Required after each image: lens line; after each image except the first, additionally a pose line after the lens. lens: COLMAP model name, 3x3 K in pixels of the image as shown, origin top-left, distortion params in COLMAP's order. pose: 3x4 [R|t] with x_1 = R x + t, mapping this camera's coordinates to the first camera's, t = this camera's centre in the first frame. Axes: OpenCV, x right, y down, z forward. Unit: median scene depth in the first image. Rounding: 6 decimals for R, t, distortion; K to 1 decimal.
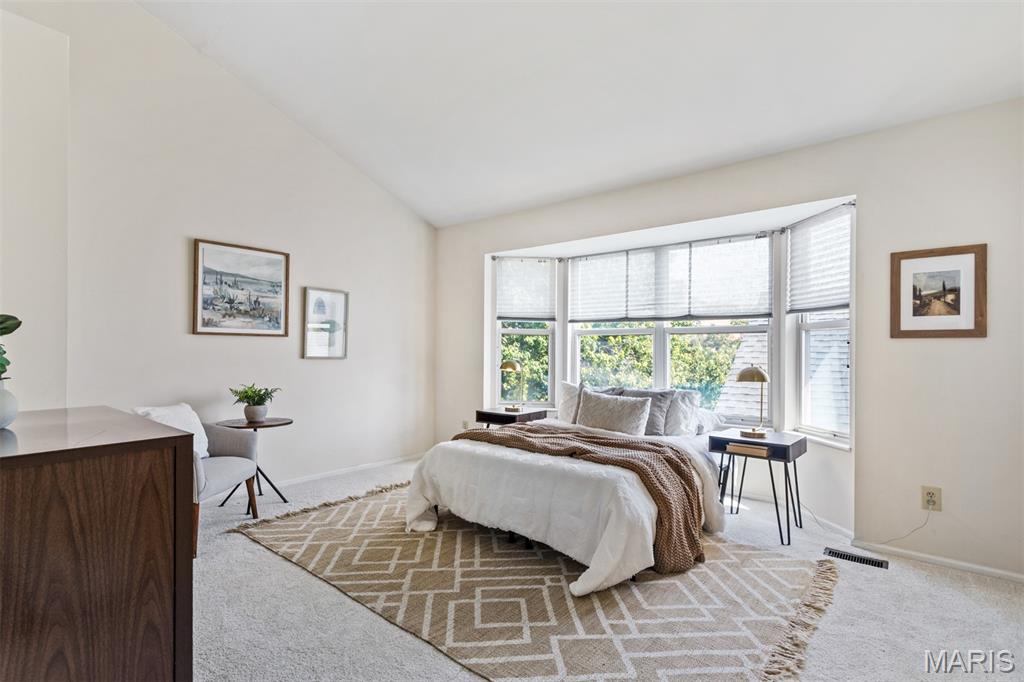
lens RADIAL K [[489.5, 0, 500.8], [0, 489.5, 346.9], [0, 0, 1]] dist [0.002772, 0.000956]
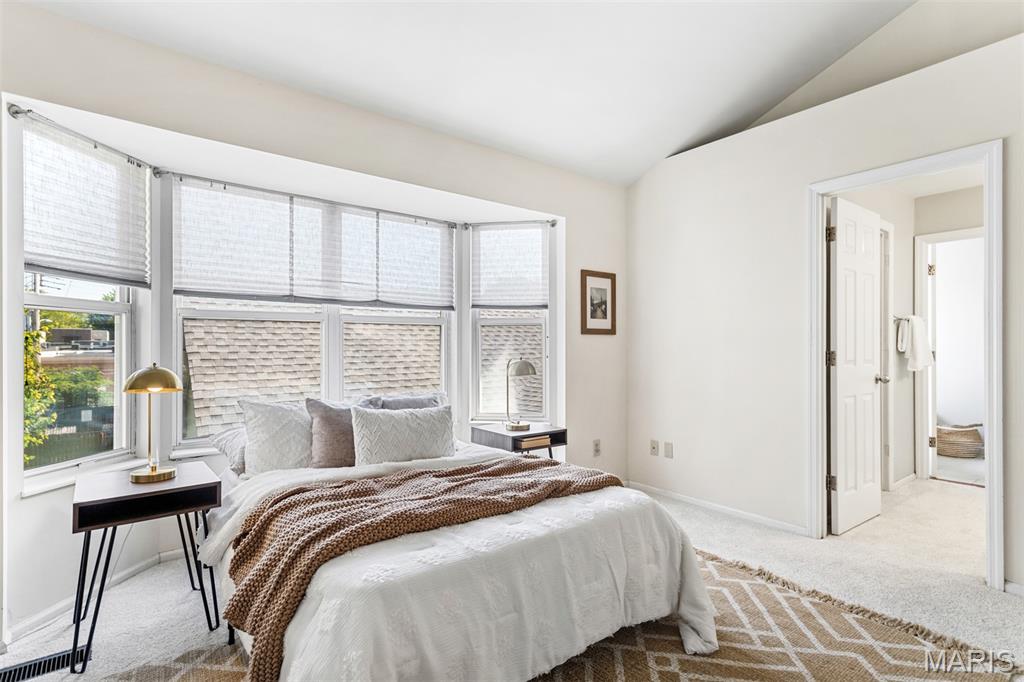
lens RADIAL K [[503.2, 0, 497.7], [0, 503.2, 344.1], [0, 0, 1]] dist [0.002517, 0.000701]
pose [[0.210024, -0.004322, 0.977687, -0.438711], [-0.004199, 0.999977, 0.005322, 0.002160], [-0.977687, -0.005223, 0.210001, 0.713465]]
